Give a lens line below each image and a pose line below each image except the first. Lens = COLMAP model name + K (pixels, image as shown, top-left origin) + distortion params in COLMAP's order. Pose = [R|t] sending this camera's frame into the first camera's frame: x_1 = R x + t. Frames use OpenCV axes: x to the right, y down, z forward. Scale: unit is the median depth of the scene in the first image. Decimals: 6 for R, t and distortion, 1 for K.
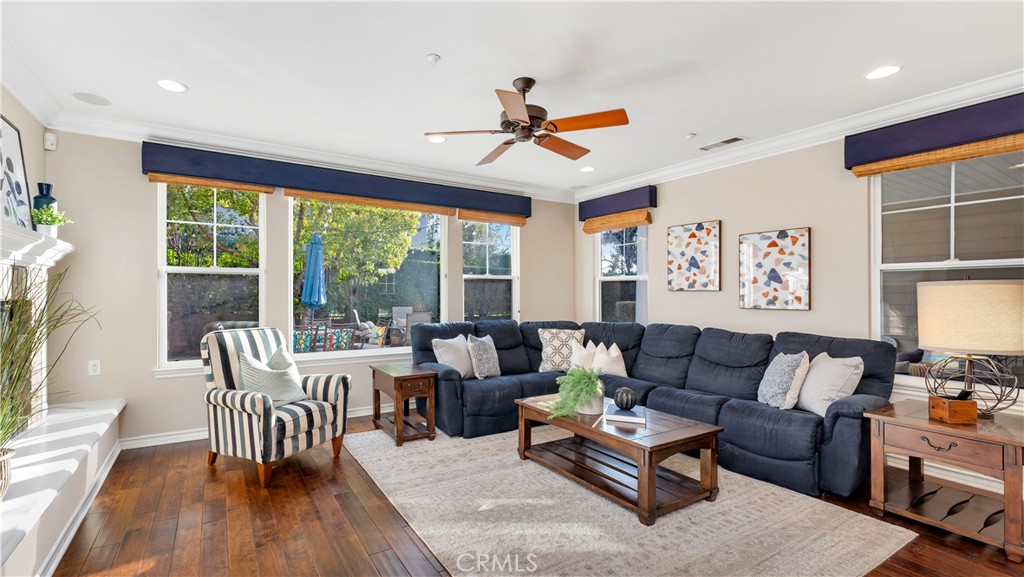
lens RADIAL K [[437.4, 0, 457.2], [0, 437.4, 292.6], [0, 0, 1]] dist [-0.002471, -0.000284]
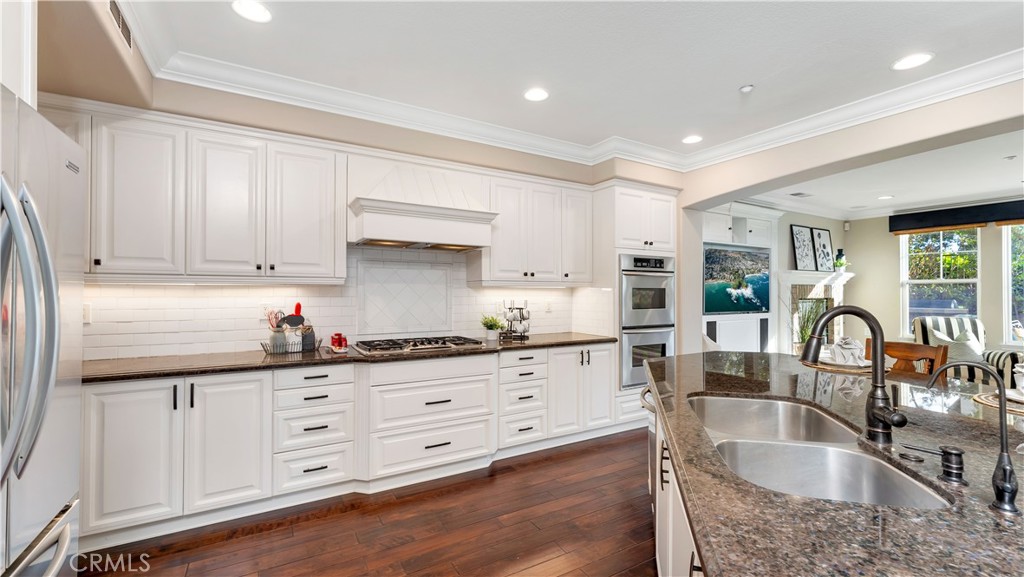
lens RADIAL K [[424.7, 0, 505.6], [0, 424.7, 292.2], [0, 0, 1]] dist [-0.002787, -0.000113]
pose [[0.006690, -0.009762, -0.999930, 0.952626], [0.003827, 0.999945, -0.009737, -0.002345], [0.999970, -0.003761, 0.006727, -0.587301]]
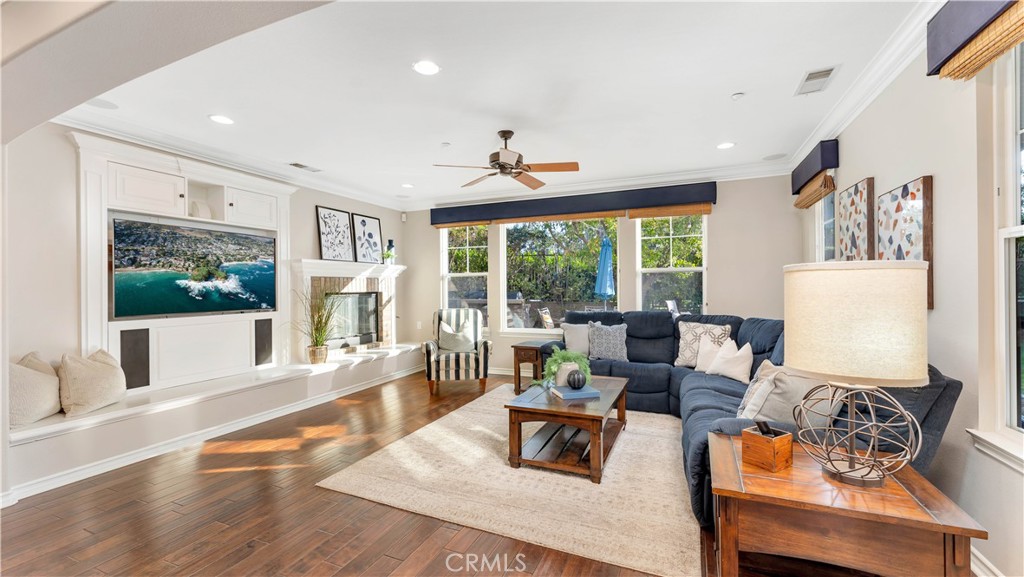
lens RADIAL K [[416.7, 0, 515.3], [0, 416.7, 288.4], [0, 0, 1]] dist [0.000099, 0.000060]
pose [[0.609947, -0.007454, -0.792407, 0.814293], [0.013653, 0.999906, 0.001104, 0.002863], [0.792324, -0.011492, 0.609992, 0.152026]]
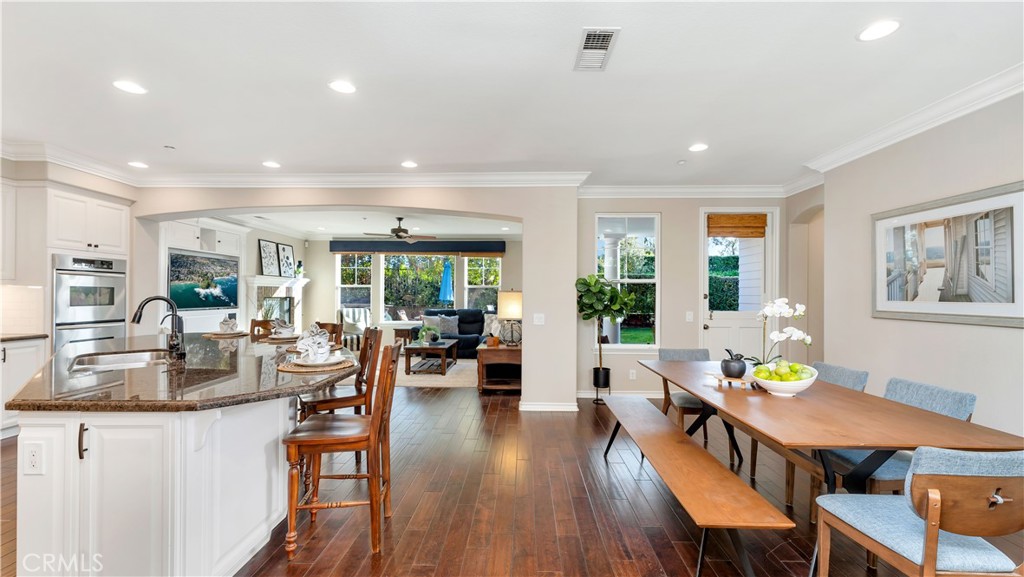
lens RADIAL K [[424.7, 0, 505.6], [0, 424.7, 292.2], [0, 0, 1]] dist [-0.002787, -0.000113]
pose [[0.848546, -0.004022, -0.529106, 1.431984], [0.000533, 0.999977, -0.006747, 0.000889], [0.529121, 0.005443, 0.848529, -0.605470]]
